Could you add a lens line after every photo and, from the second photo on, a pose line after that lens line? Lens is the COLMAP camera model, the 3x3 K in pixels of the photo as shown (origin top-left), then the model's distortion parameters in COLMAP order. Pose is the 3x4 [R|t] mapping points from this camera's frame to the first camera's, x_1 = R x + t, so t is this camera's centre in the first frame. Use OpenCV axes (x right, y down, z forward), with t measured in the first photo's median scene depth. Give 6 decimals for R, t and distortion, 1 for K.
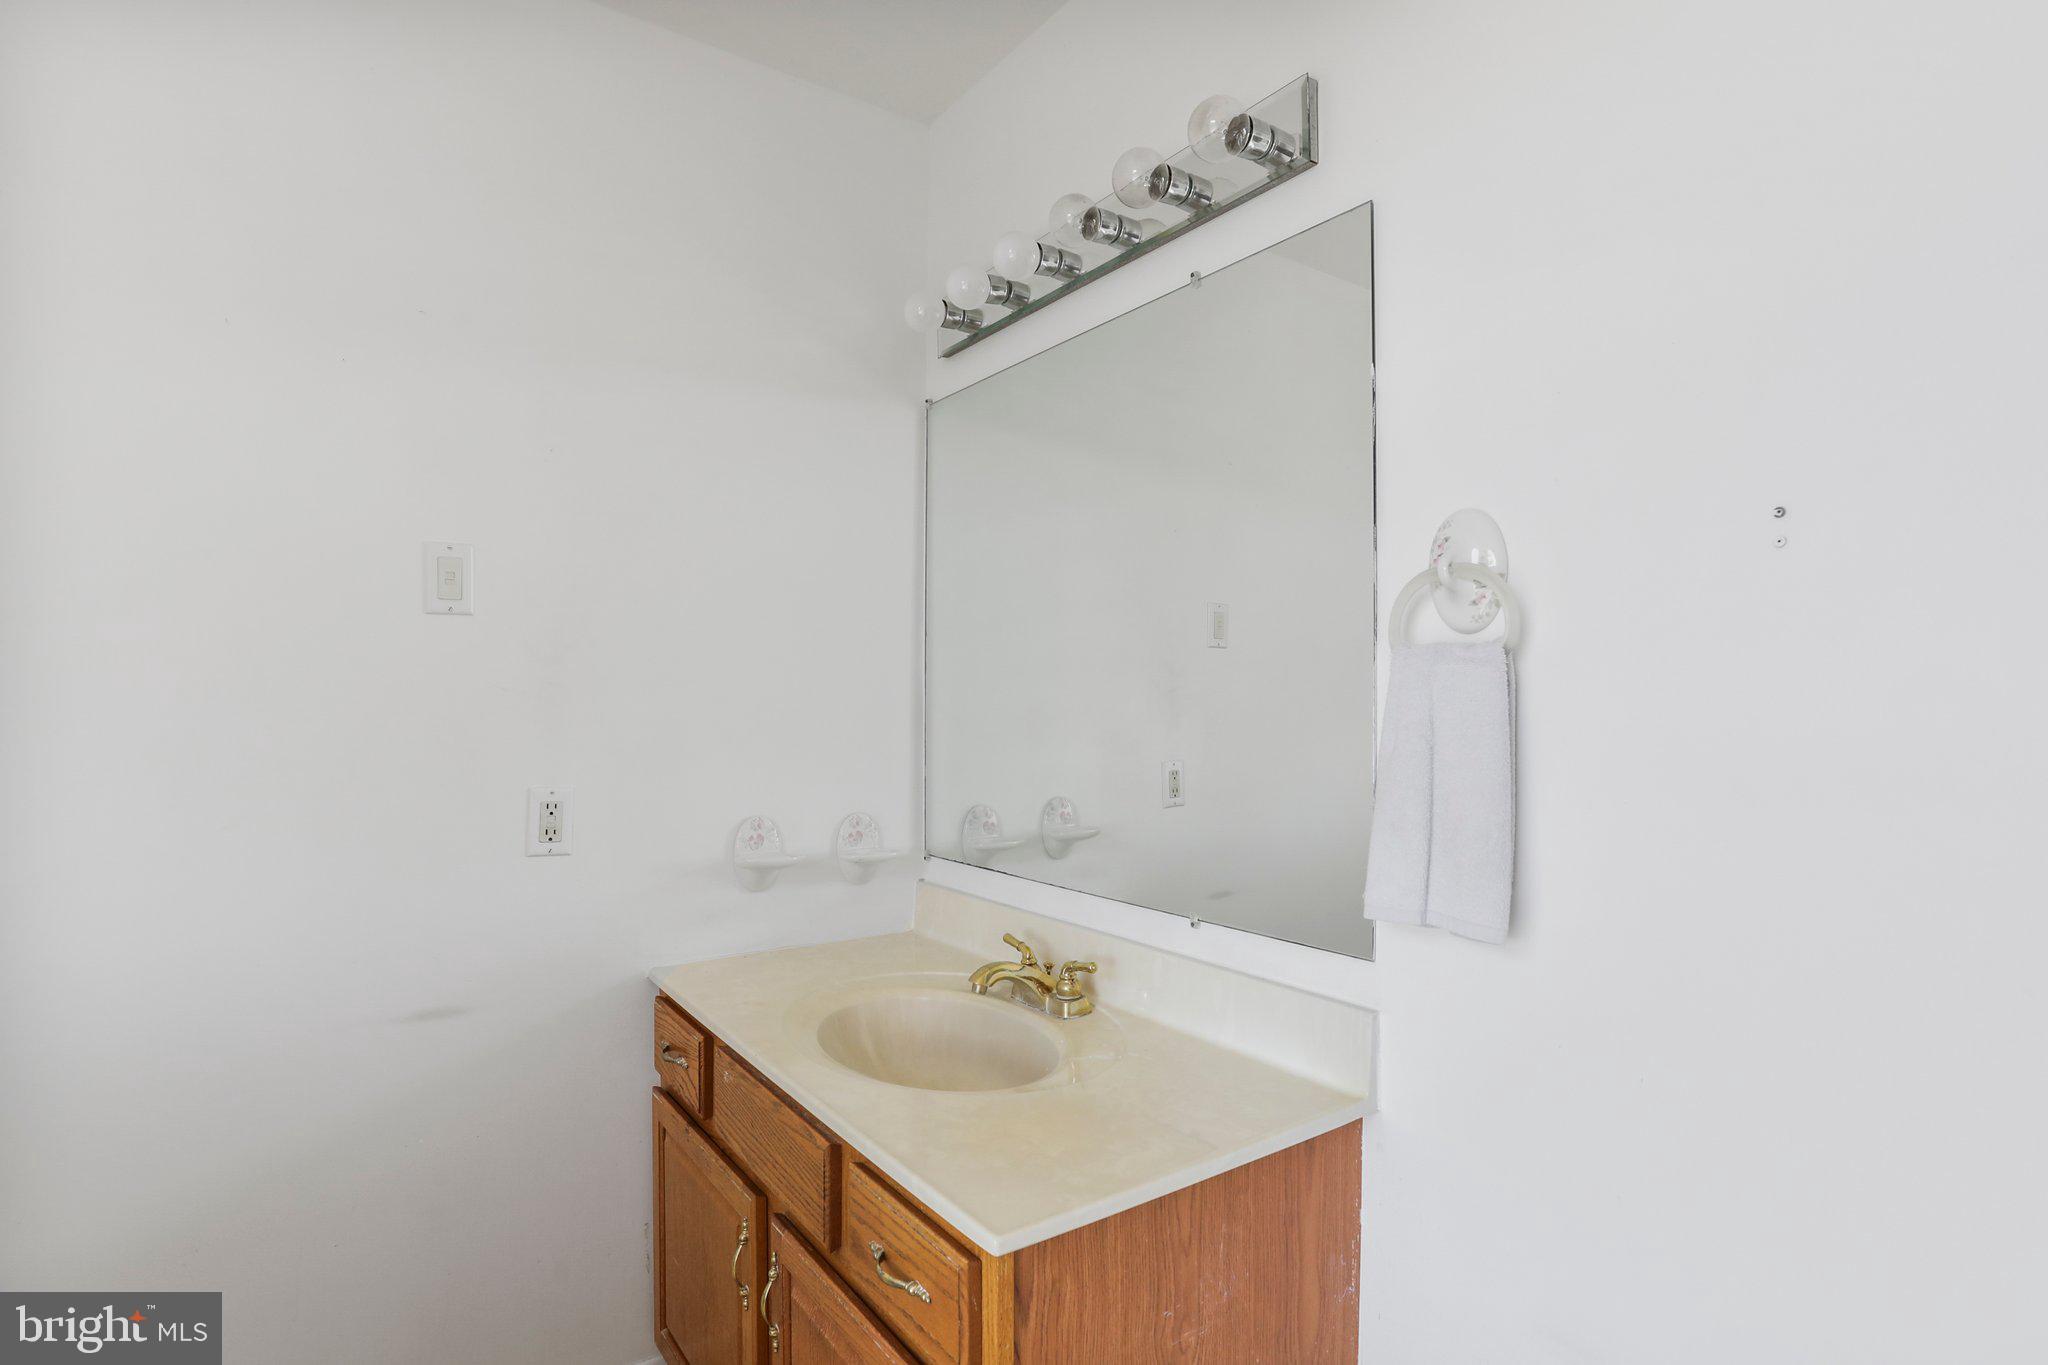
lens RADIAL K [[1012.0, 0, 1027.7], [0, 1012.0, 687.3], [0, 0, 1]] dist [-0.063084, 0.030742]
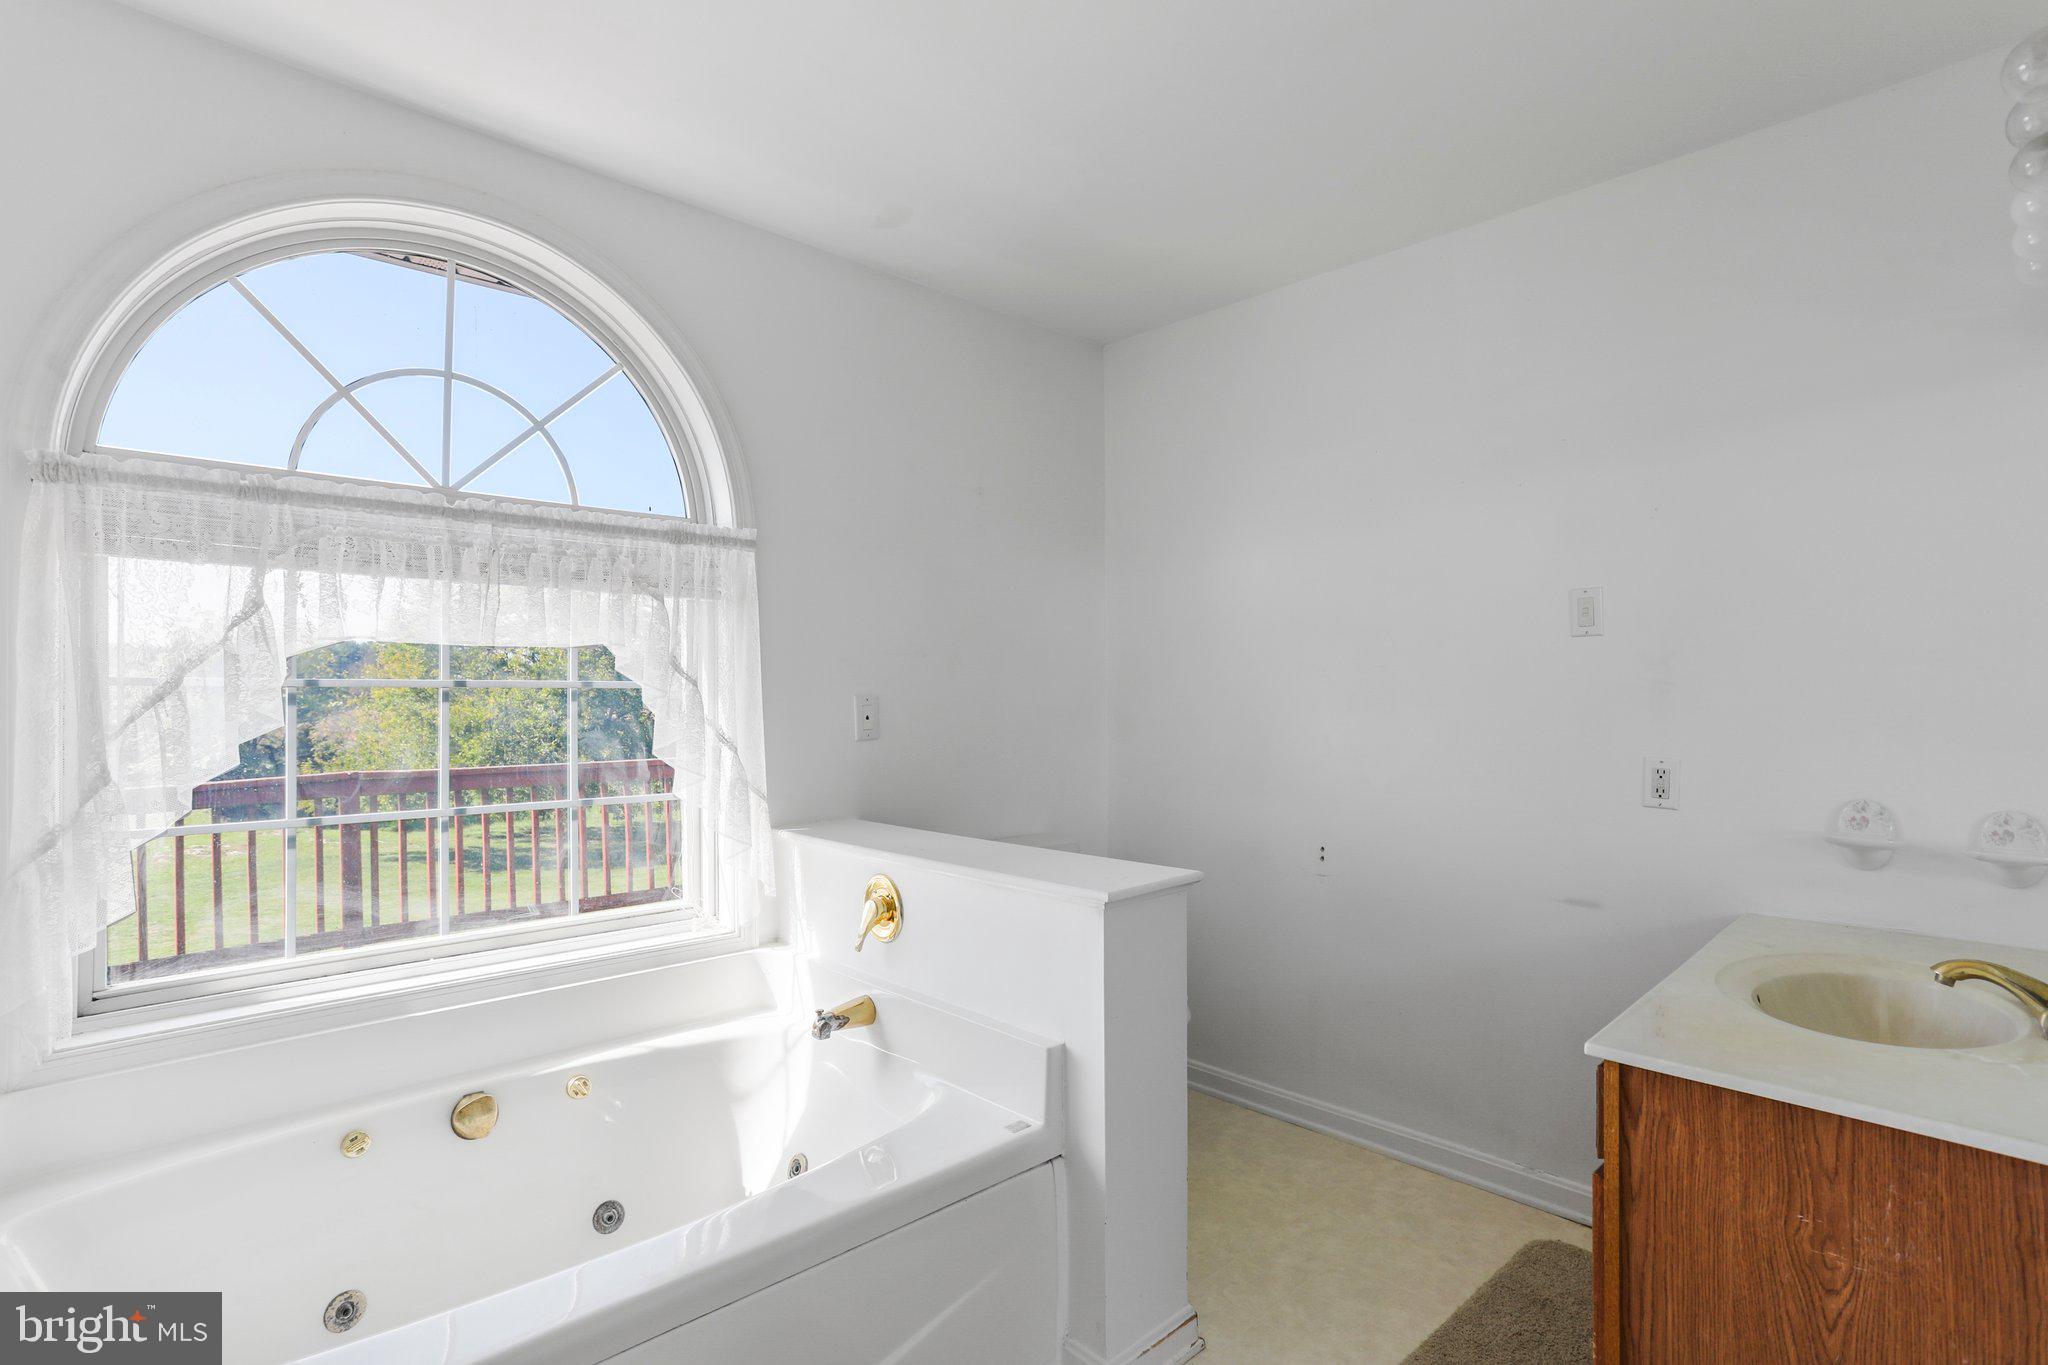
lens RADIAL K [[1012.0, 0, 1027.7], [0, 1012.0, 687.3], [0, 0, 1]] dist [-0.063084, 0.030742]
pose [[0.142167, -0.009847, -0.989794, 0.772657], [0.020259, 0.999770, -0.007036, -0.003498], [0.989635, -0.019052, 0.142334, -0.039141]]
